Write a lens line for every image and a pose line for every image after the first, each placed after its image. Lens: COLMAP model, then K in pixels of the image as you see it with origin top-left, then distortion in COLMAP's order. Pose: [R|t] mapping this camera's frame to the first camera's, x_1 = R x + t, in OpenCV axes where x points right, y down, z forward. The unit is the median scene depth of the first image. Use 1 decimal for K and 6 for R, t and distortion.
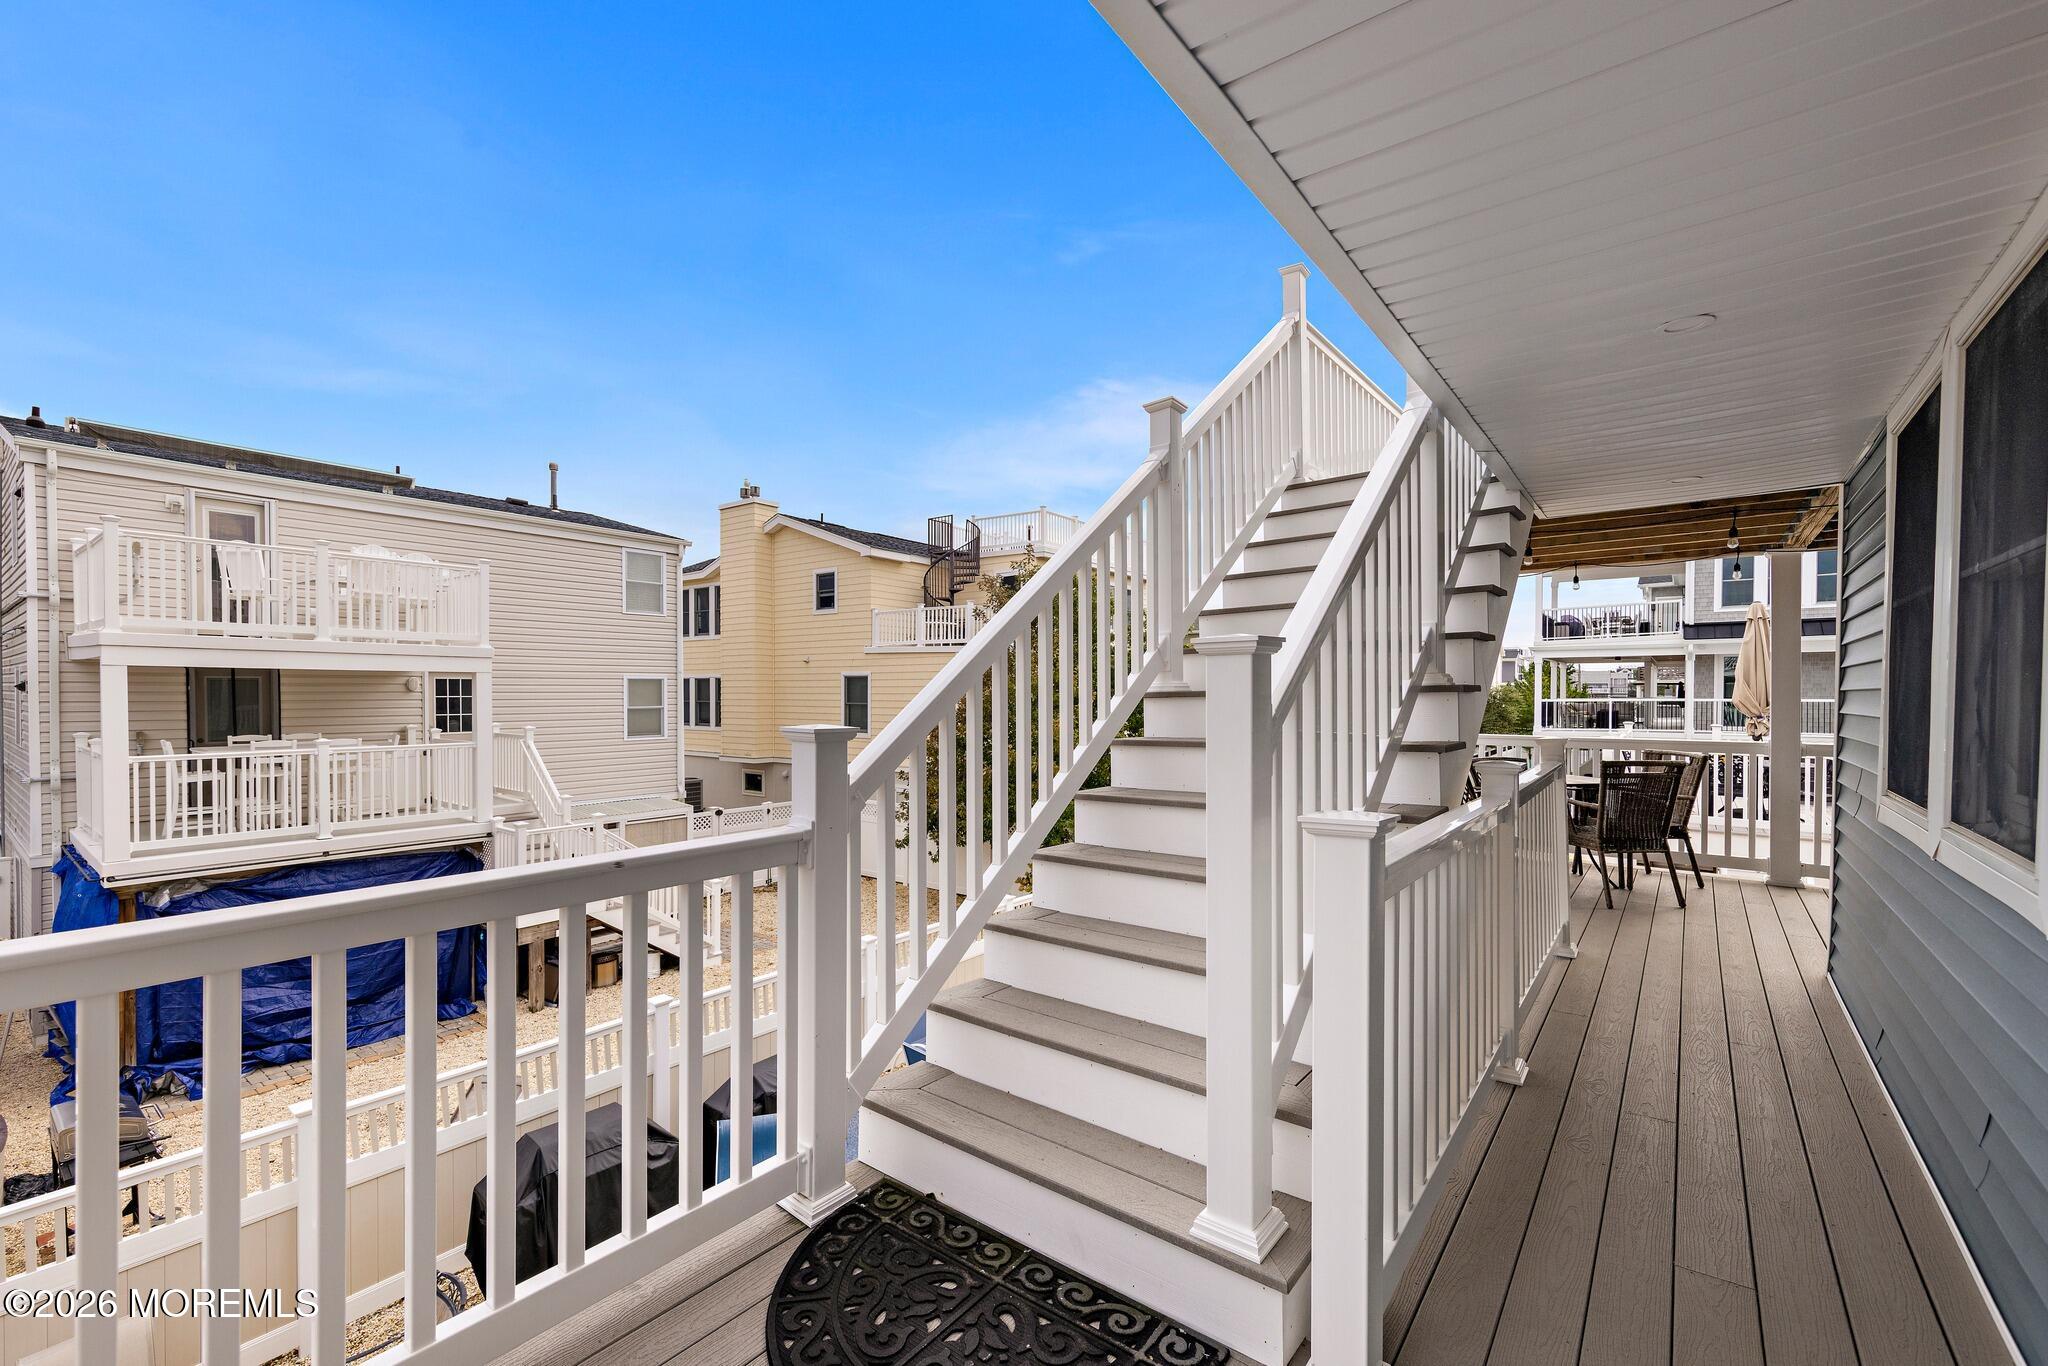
lens RADIAL K [[851.6, 0, 1020.4], [0, 851.6, 701.0], [0, 0, 1]] dist [0.003887, 0.000264]
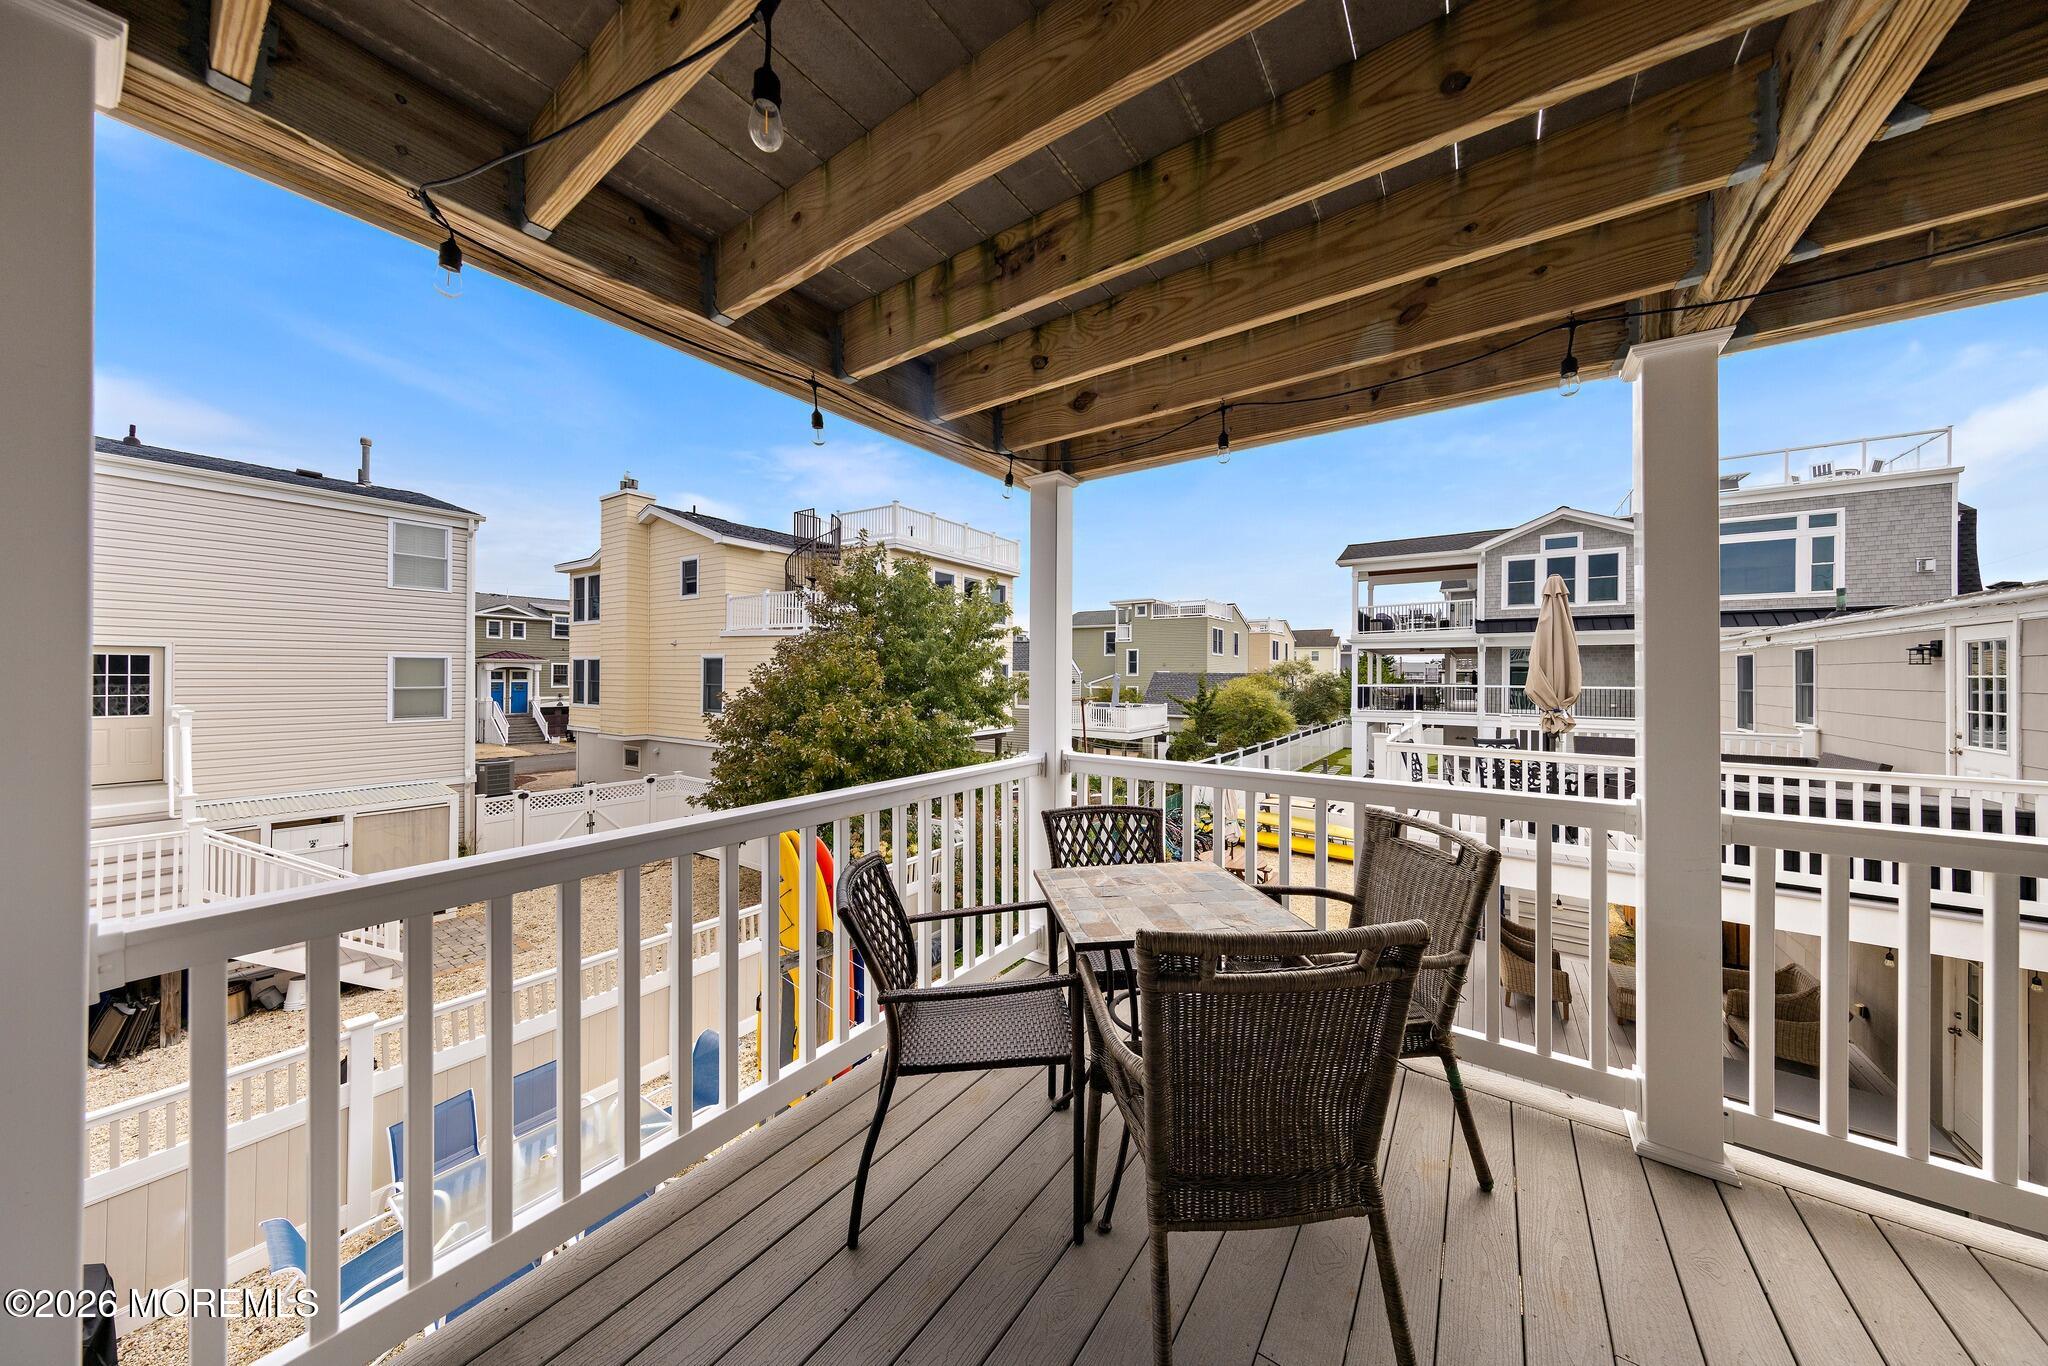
lens RADIAL K [[650.9, 0, 1026.7], [0, 650.9, 668.7], [0, 0, 1]] dist [0.002159, -0.000092]
pose [[0.998560, 0.008033, 0.053034, 0.135397], [-0.006916, 0.999751, -0.021196, -0.002226], [-0.053191, 0.020799, 0.998368, 0.168392]]
